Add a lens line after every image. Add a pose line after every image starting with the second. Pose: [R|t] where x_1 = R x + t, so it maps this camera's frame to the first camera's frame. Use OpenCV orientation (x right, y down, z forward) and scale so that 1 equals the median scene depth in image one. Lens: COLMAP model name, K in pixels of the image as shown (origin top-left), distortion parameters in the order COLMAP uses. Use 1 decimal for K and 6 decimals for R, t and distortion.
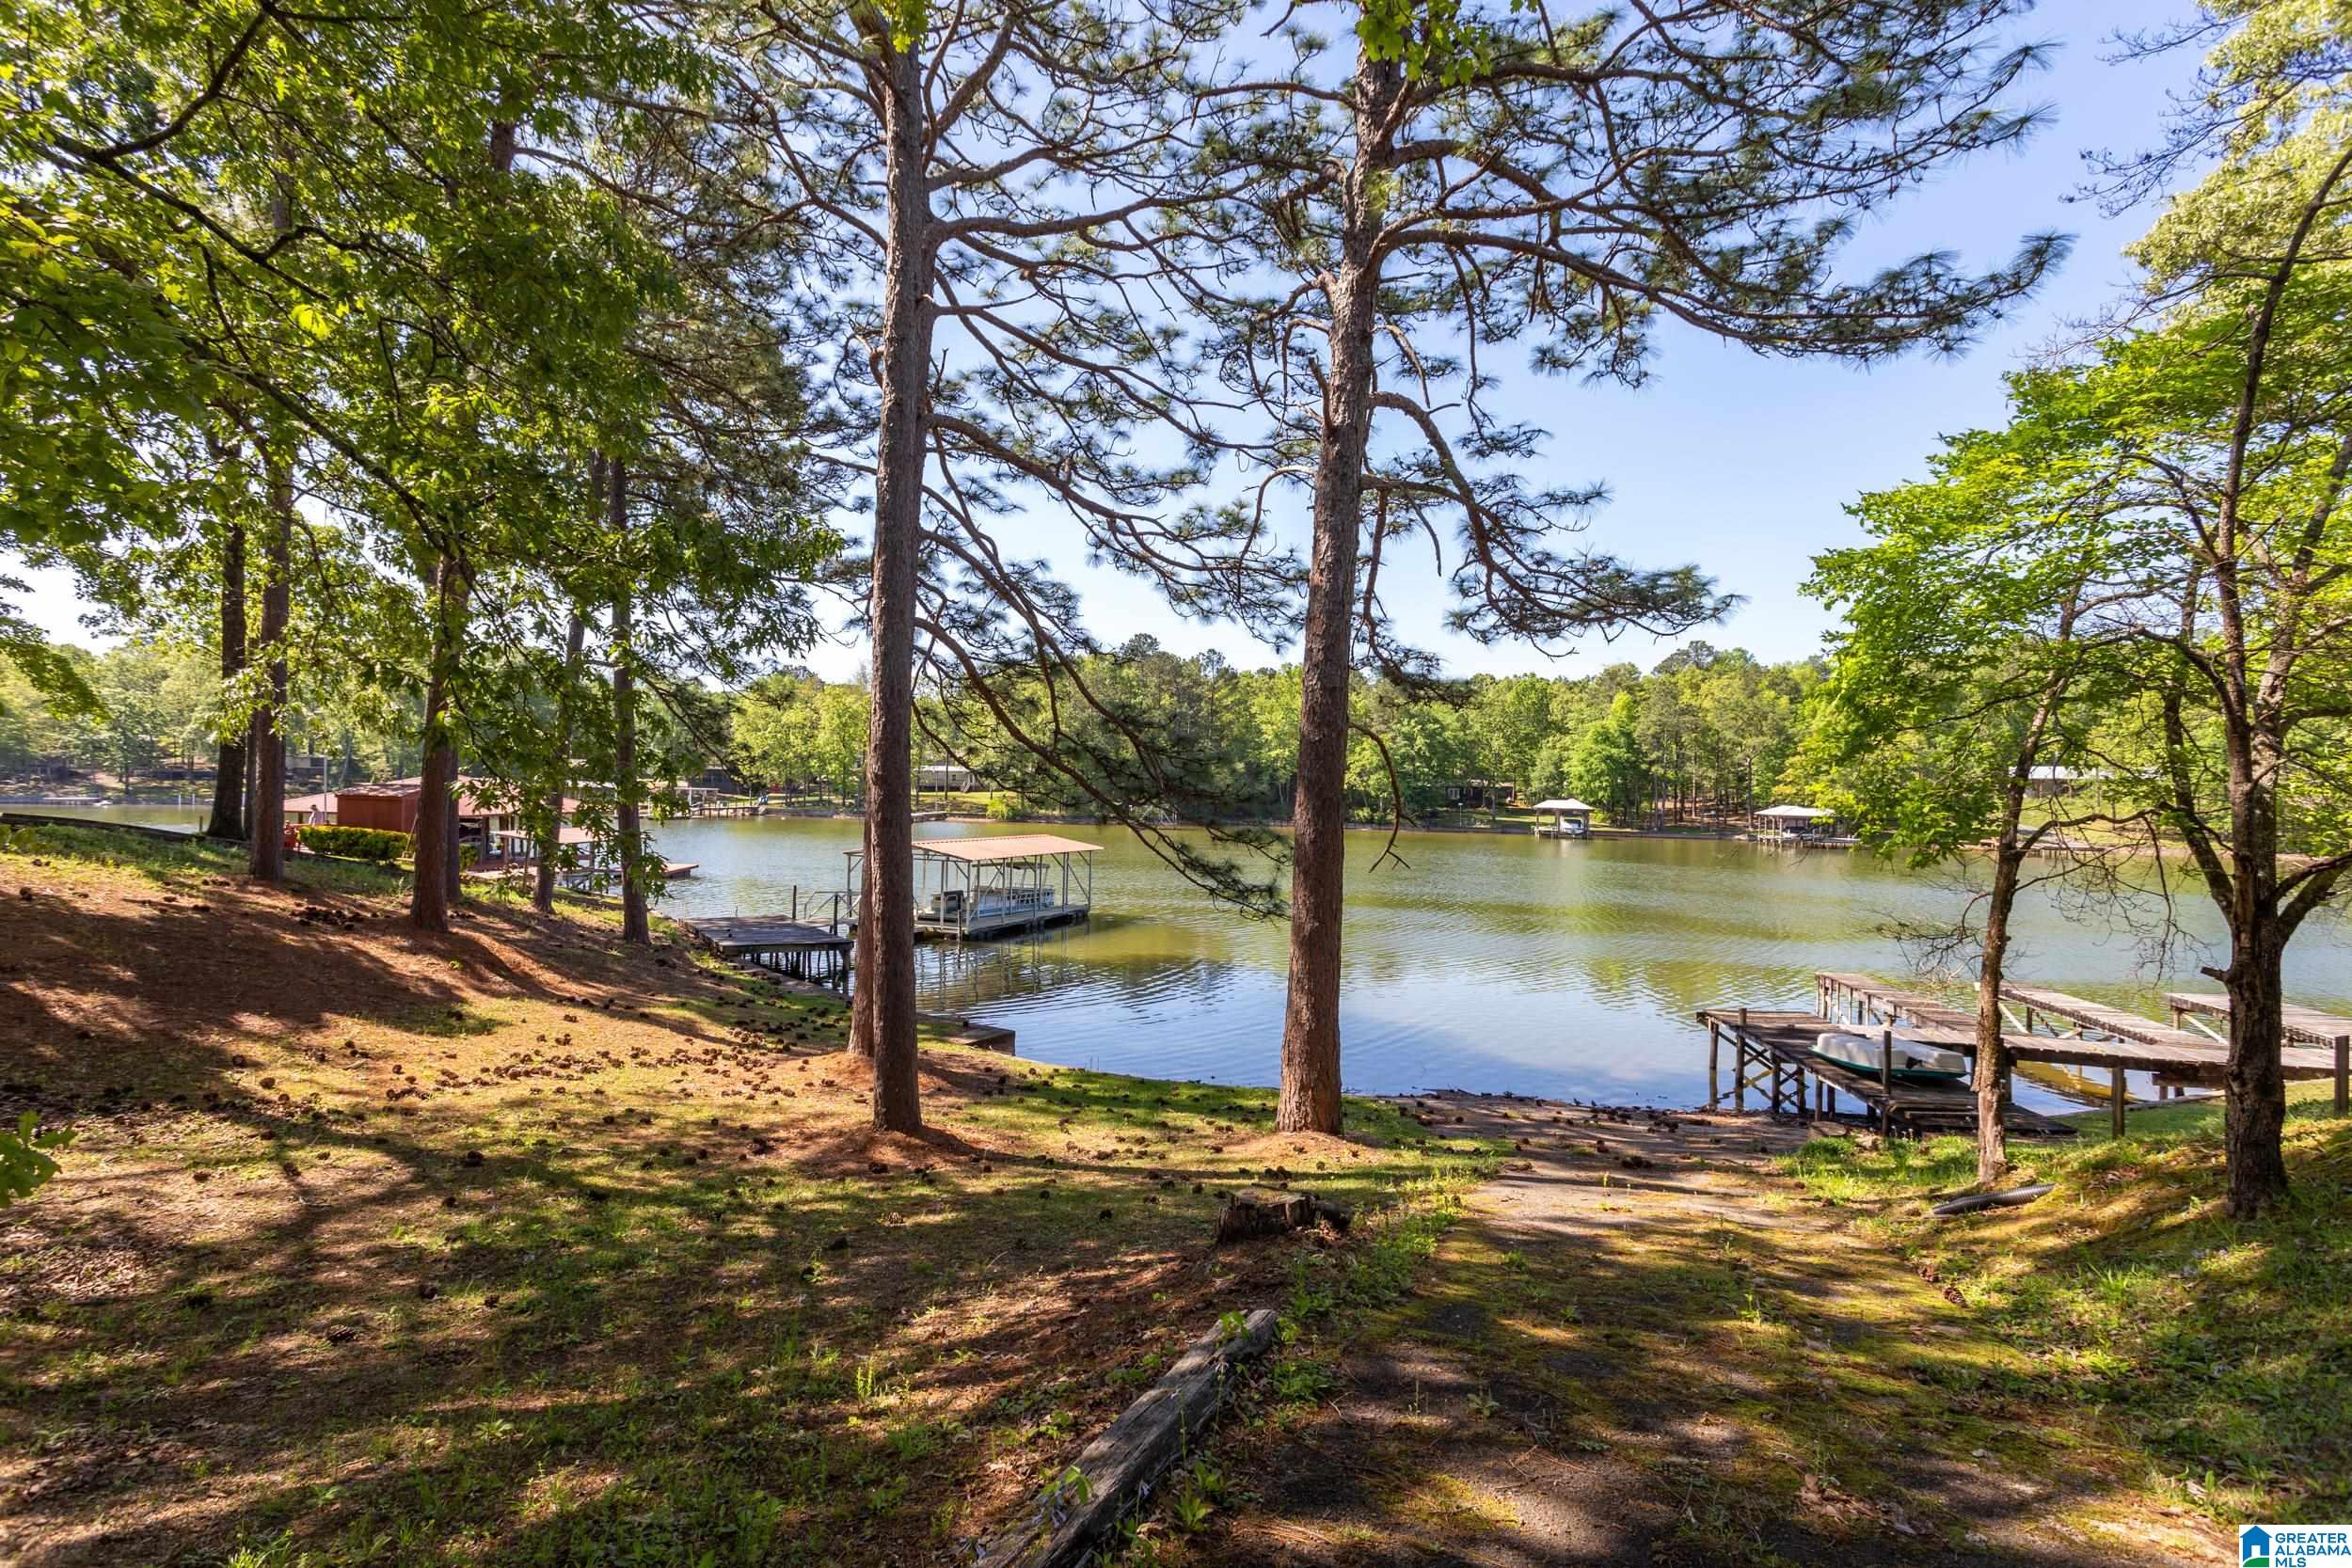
lens RADIAL K [[1099.4, 0, 1176.0], [0, 1099.4, 784.0], [0, 0, 1]] dist [0.002752, -0.000142]
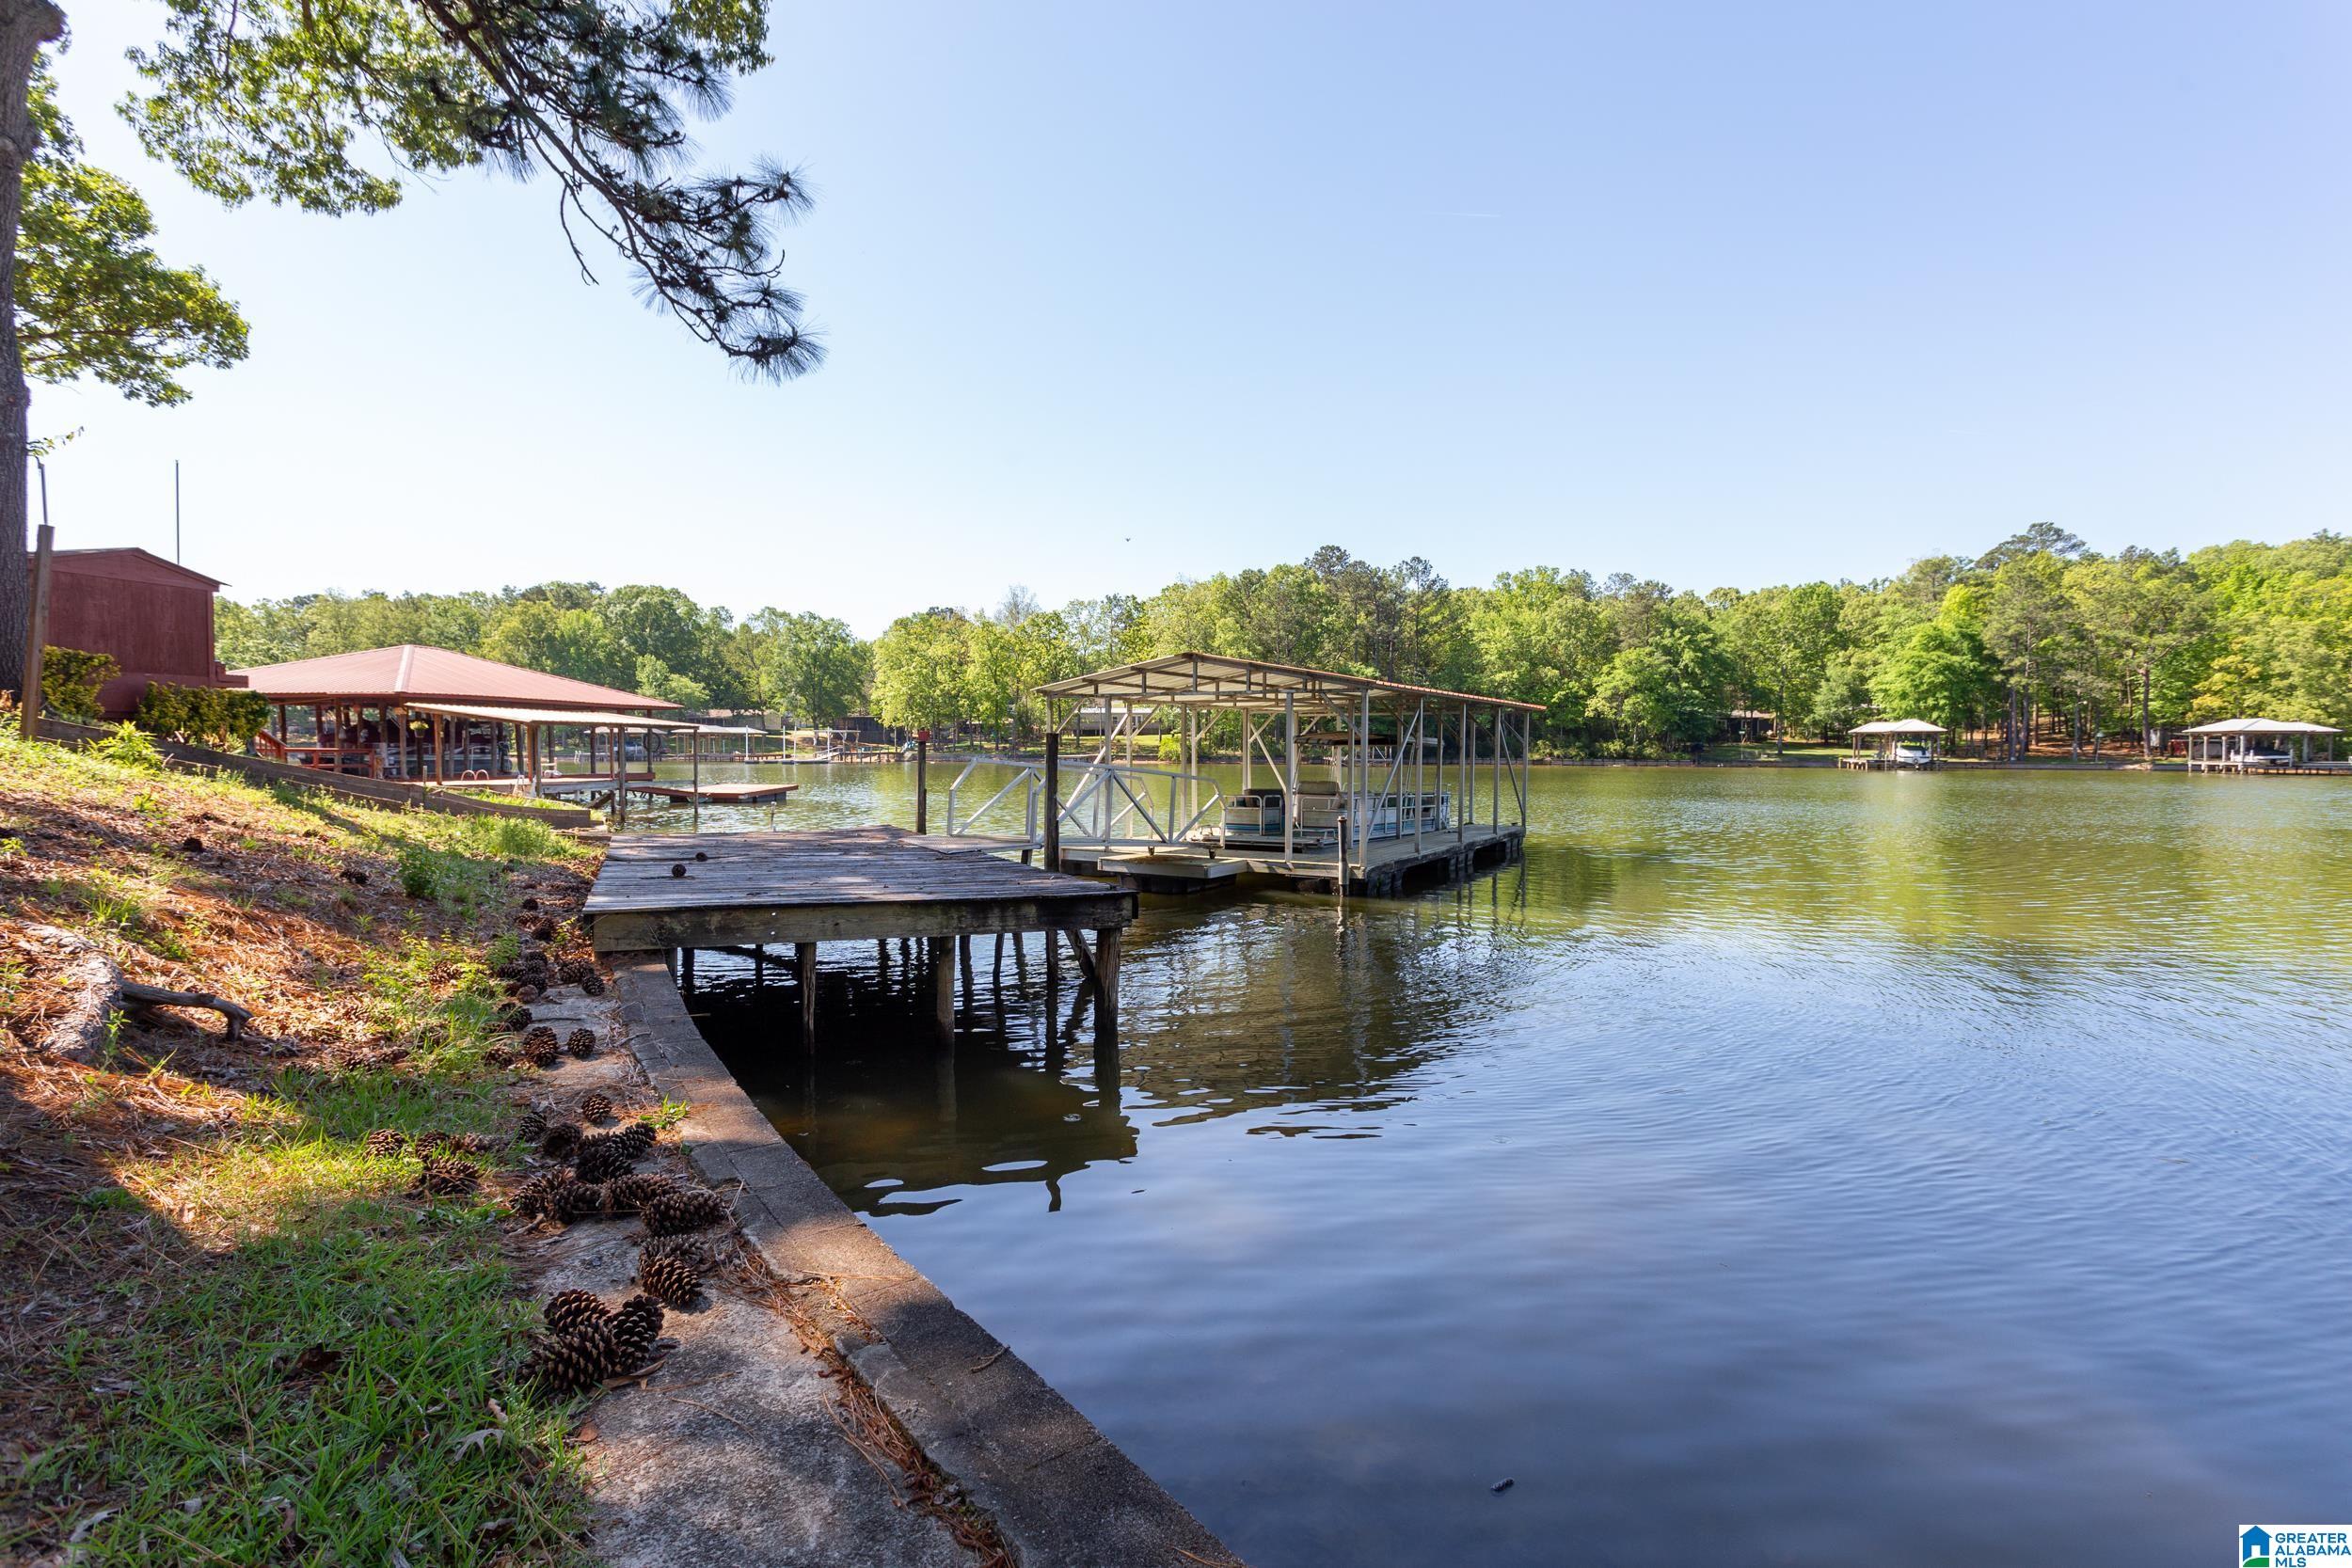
lens RADIAL K [[1099.4, 0, 1176.0], [0, 1099.4, 784.0], [0, 0, 1]] dist [0.002752, -0.000142]
pose [[0.991737, -0.013572, -0.127569, -0.049145], [0.017975, 0.999279, 0.033430, 0.021579], [0.127023, -0.035447, 0.991266, 0.147407]]
